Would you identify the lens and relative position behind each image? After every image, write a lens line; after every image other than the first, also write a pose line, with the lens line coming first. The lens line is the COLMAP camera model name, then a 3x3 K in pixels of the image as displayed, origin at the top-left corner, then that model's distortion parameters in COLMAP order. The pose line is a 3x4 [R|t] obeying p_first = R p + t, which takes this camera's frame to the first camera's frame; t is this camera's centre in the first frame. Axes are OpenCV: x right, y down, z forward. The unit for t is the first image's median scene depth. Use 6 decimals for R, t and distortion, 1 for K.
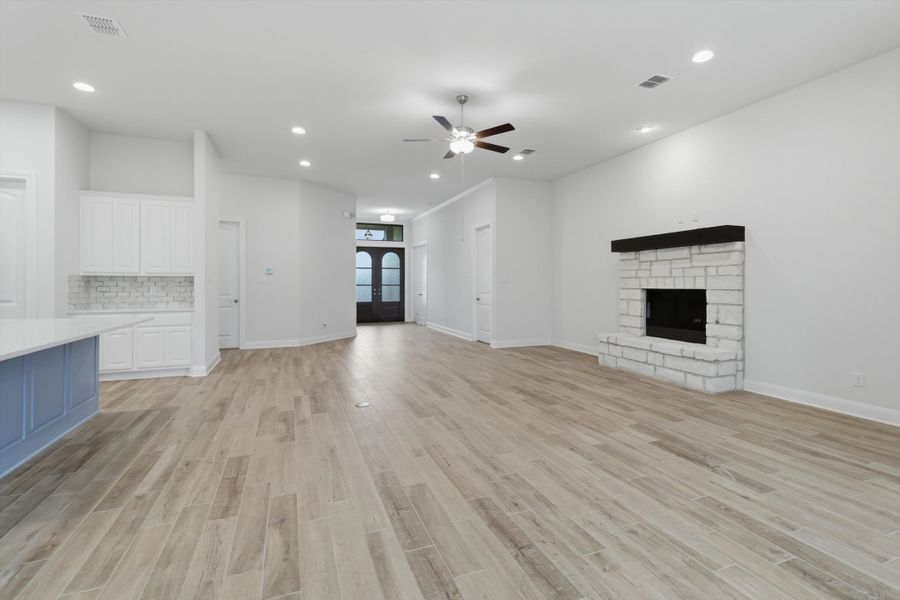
lens RADIAL K [[429.5, 0, 451.6], [0, 429.5, 283.5], [0, 0, 1]] dist [0.002016, 0.000502]
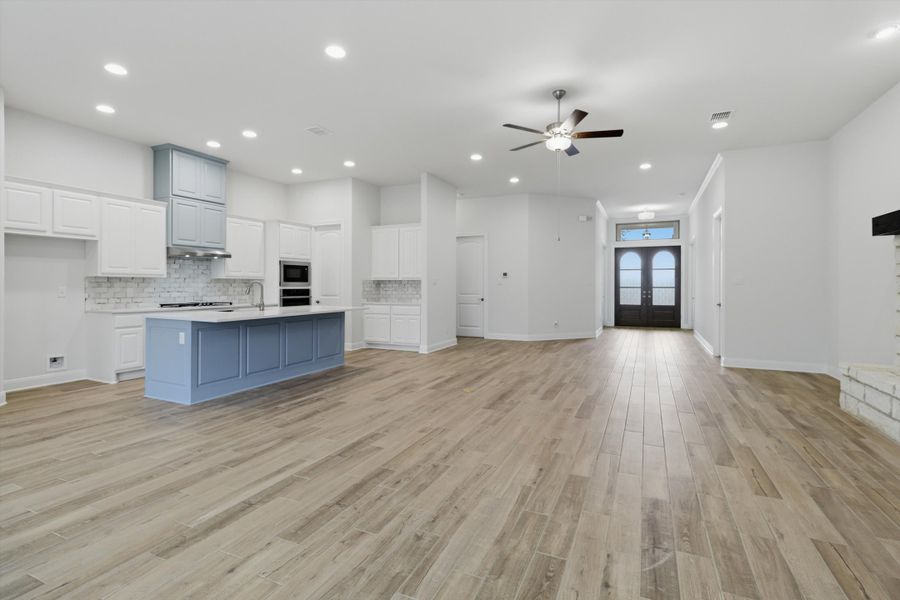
lens RADIAL K [[418.2, 0, 460.3], [0, 418.2, 285.3], [0, 0, 1]] dist [0.002122, 0.000557]
pose [[0.703695, 0.000522, -0.710502, 0.617042], [-0.001296, 0.999999, -0.000549, 0.001975], [0.710501, 0.001308, 0.703695, 0.209618]]
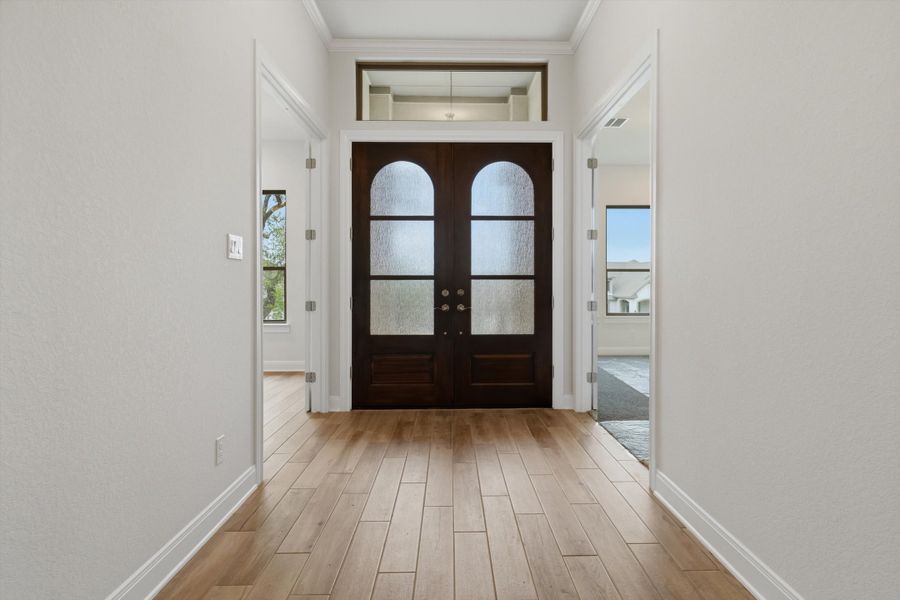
lens RADIAL K [[418.2, 0, 460.3], [0, 418.2, 285.3], [0, 0, 1]] dist [0.002122, 0.000557]
pose [[0.944133, -0.000730, -0.329563, -0.251410], [0.002506, 0.999985, 0.004964, 0.025288], [0.329555, -0.005513, 0.944120, 2.402716]]
